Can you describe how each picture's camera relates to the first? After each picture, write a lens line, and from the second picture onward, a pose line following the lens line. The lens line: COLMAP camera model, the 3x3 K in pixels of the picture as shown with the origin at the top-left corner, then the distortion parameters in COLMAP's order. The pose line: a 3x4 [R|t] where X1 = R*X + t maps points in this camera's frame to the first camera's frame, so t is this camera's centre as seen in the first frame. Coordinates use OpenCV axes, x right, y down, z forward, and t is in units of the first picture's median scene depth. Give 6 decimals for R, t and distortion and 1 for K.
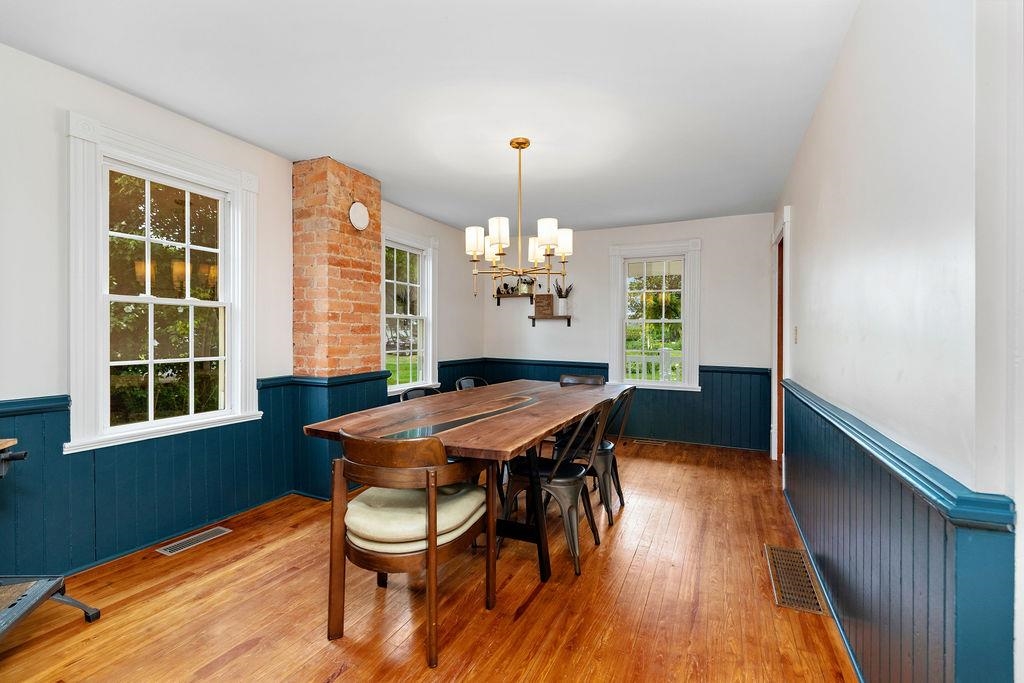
lens RADIAL K [[463.3, 0, 514.3], [0, 463.3, 336.1], [0, 0, 1]] dist [0.004158, -0.000158]
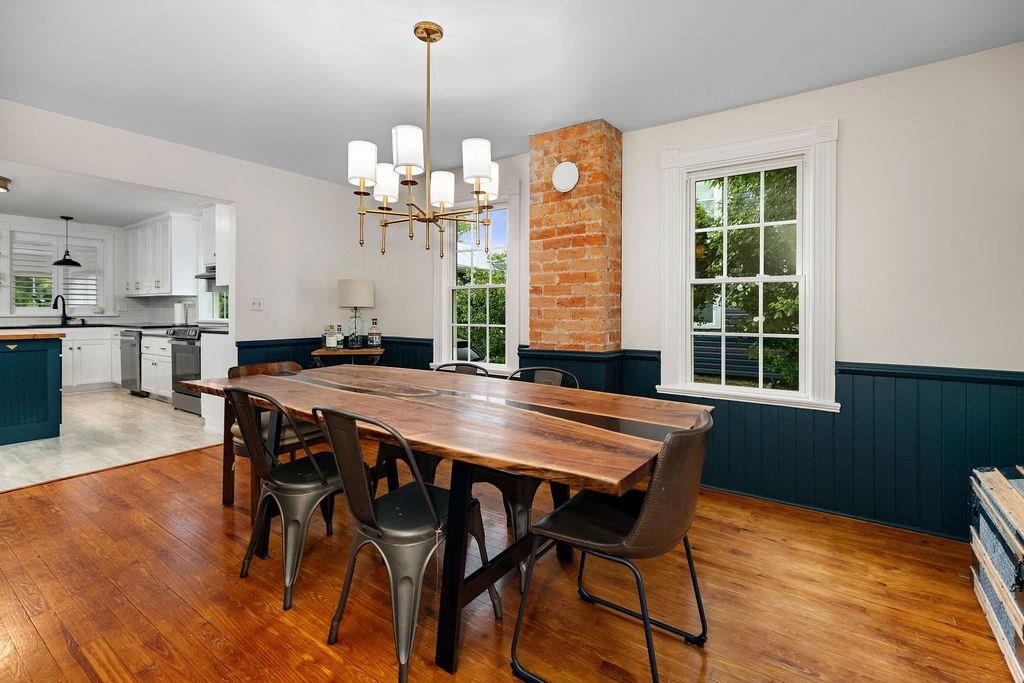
lens RADIAL K [[443.5, 0, 571.6], [0, 443.5, 314.2], [0, 0, 1]] dist [0.000525, 0.000015]
pose [[-0.130871, 0.005316, -0.991385, 0.339459], [-0.005003, 0.999969, 0.006023, 0.002615], [0.991387, 0.005748, -0.130840, 0.730126]]
